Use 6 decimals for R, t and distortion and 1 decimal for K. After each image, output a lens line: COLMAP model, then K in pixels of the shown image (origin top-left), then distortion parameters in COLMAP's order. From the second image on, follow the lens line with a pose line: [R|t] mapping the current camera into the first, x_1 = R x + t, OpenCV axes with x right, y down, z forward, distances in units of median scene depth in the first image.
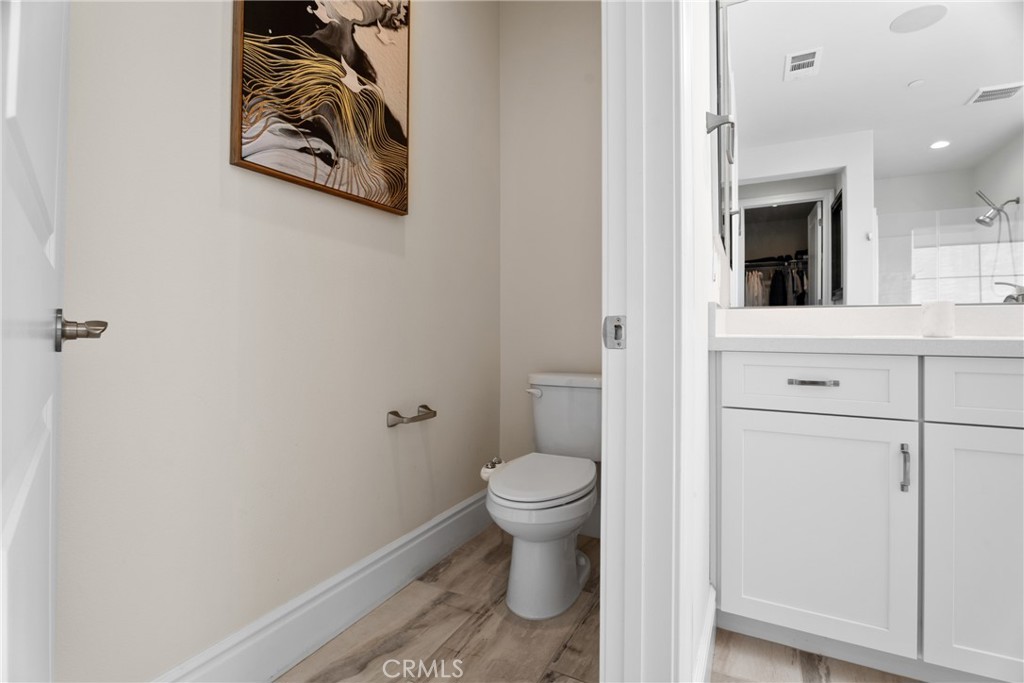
lens RADIAL K [[455.7, 0, 511.6], [0, 455.7, 338.2], [0, 0, 1]] dist [-0.002498, -0.001255]
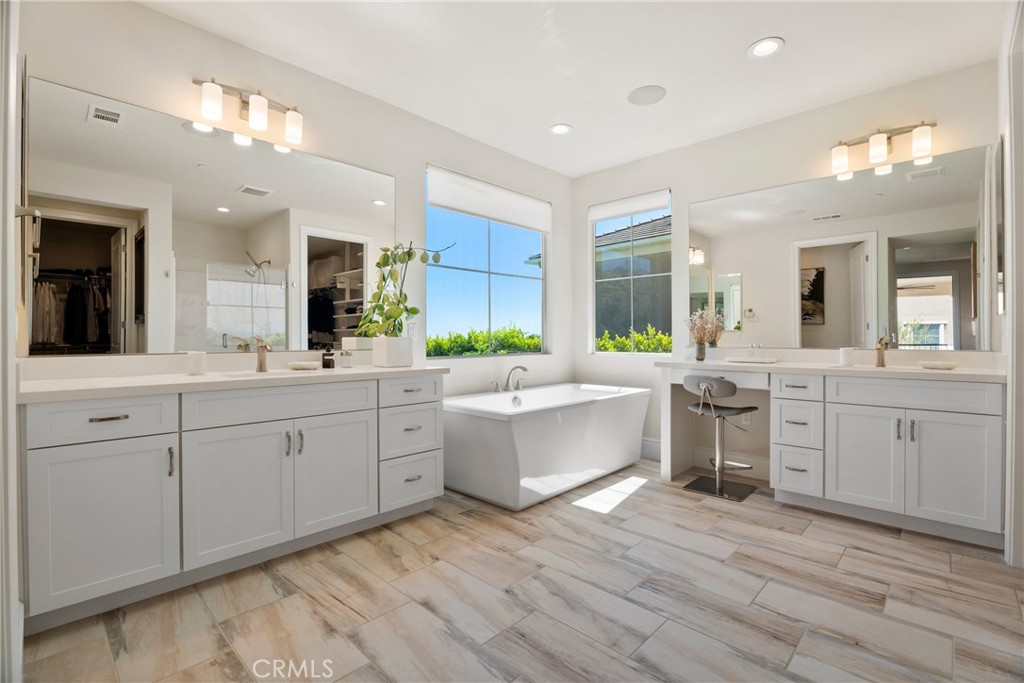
lens RADIAL K [[455.7, 0, 511.2], [0, 455.7, 341.9], [0, 0, 1]] dist [-0.002498, -0.001255]
pose [[0.271582, 0.002566, 0.962412, -0.091713], [0.000411, 0.999996, -0.002782, -0.034129], [-0.962415, 0.001151, 0.271580, -0.149927]]
